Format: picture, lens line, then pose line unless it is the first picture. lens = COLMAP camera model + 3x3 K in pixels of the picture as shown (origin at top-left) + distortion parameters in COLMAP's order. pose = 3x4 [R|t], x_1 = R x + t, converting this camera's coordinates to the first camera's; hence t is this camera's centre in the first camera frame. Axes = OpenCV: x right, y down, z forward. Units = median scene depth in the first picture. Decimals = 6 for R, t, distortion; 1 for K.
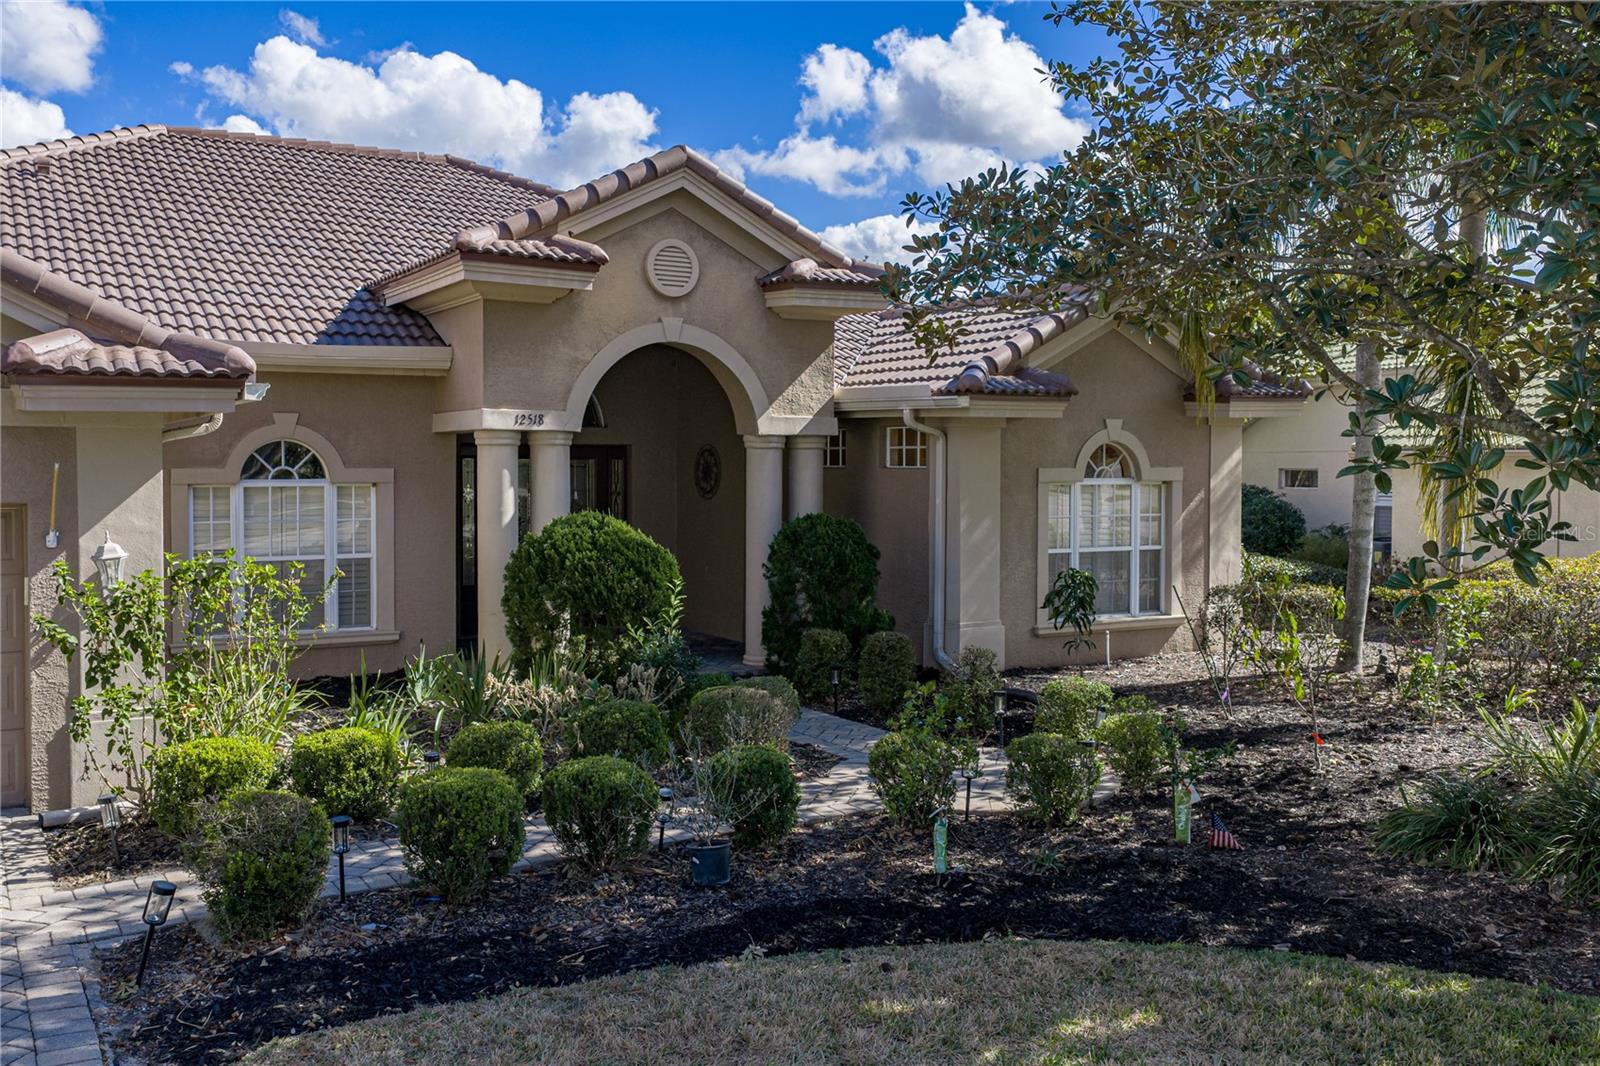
lens RADIAL K [[1407.3, 0, 788.2], [0, 1407.3, 539.6], [0, 0, 1]] dist [0.010606, -0.011114]
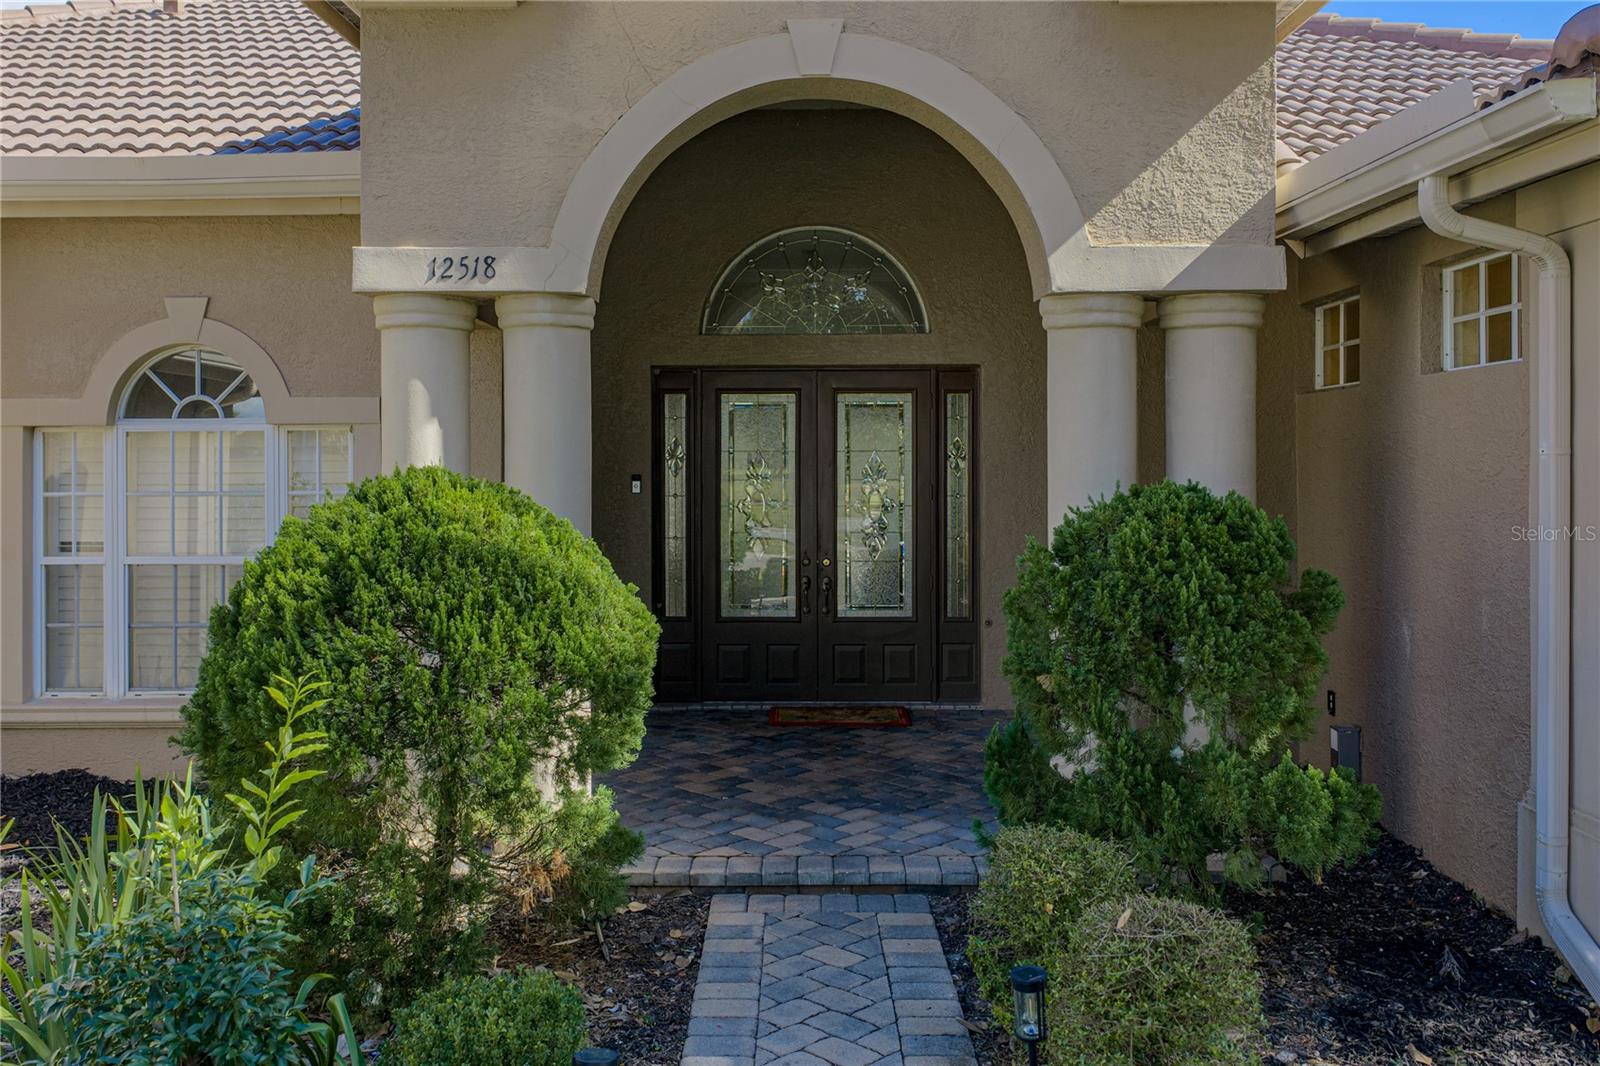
lens RADIAL K [[1407.3, 0, 792.2], [0, 1407.3, 522.2], [0, 0, 1]] dist [0.010606, -0.011114]
pose [[0.853404, 0.014786, -0.521041, 0.142003], [-0.021051, 0.999760, -0.006109, -0.003127], [0.520826, 0.016182, 0.853510, 0.665613]]
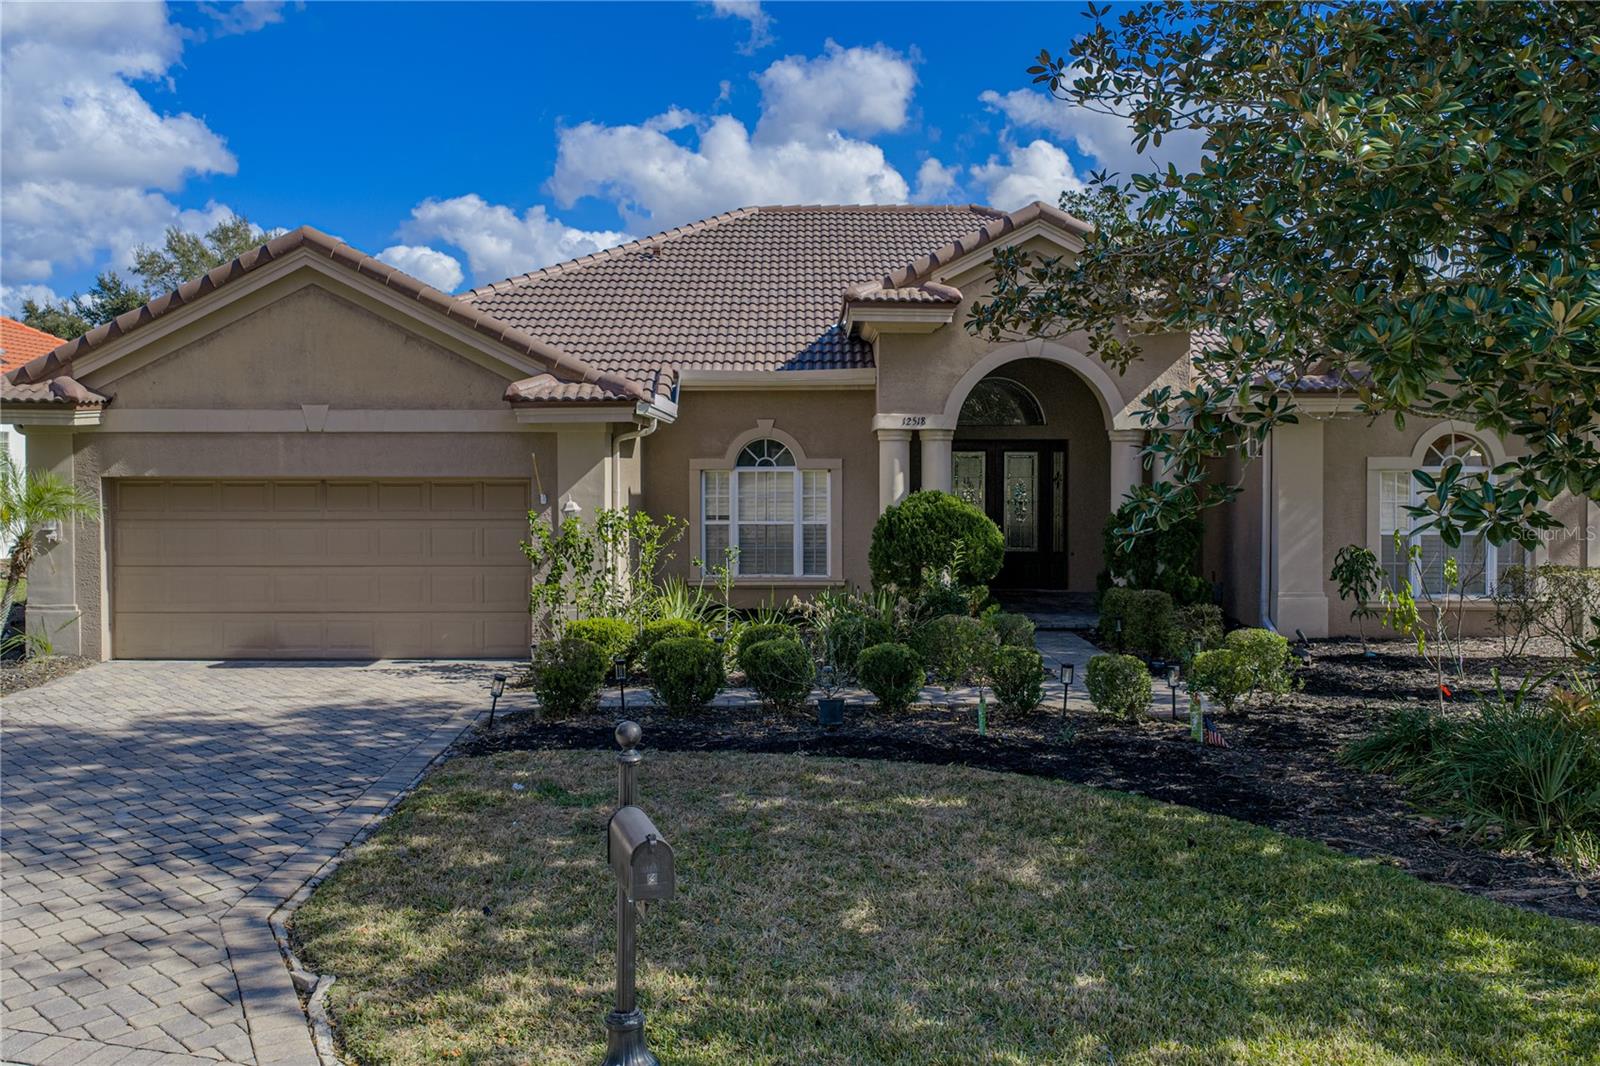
lens RADIAL K [[1407.3, 0, 799.2], [0, 1407.3, 528.6], [0, 0, 1]] dist [0.010606, -0.011114]
pose [[0.860827, 0.022314, -0.508409, 0.396910], [-0.025402, 0.999677, 0.000867, 0.017417], [0.508264, 0.012168, 0.861116, -0.195047]]
